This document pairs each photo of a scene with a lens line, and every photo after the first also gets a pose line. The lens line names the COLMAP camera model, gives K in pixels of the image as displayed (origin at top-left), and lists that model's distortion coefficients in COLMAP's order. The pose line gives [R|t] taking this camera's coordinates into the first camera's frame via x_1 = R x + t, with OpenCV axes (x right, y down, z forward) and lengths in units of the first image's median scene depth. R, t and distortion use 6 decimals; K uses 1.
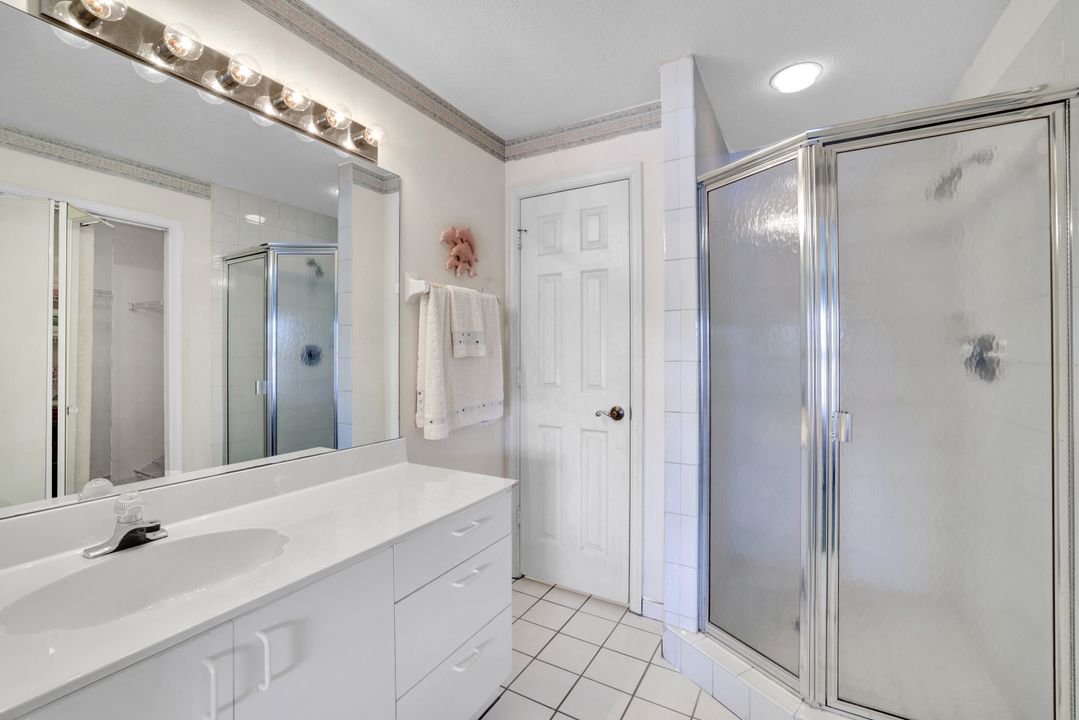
lens RADIAL K [[465.4, 0, 537.2], [0, 465.4, 350.9], [0, 0, 1]] dist [-0.033919, 0.000225]
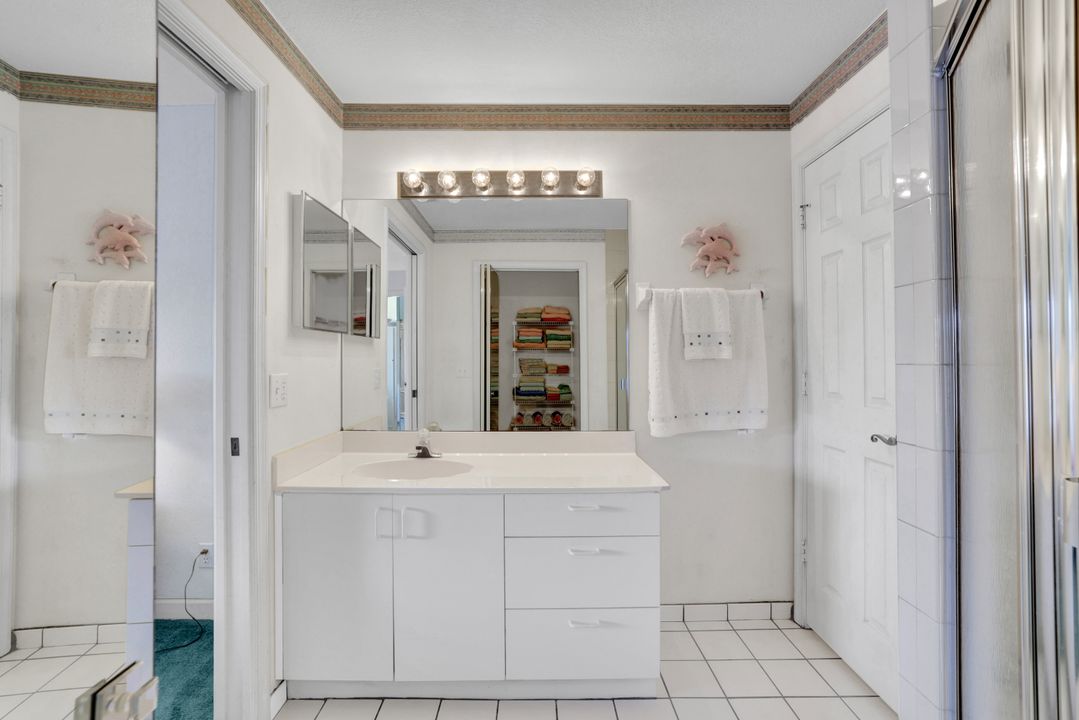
lens RADIAL K [[470.0, 0, 540.3], [0, 470.0, 355.5], [0, 0, 1]] dist [-0.020027, 0.000253]
pose [[0.507442, -0.010646, -0.861620, 0.488986], [0.006819, 0.999942, -0.008339, 0.010965], [0.861659, -0.001644, 0.507485, 0.196704]]
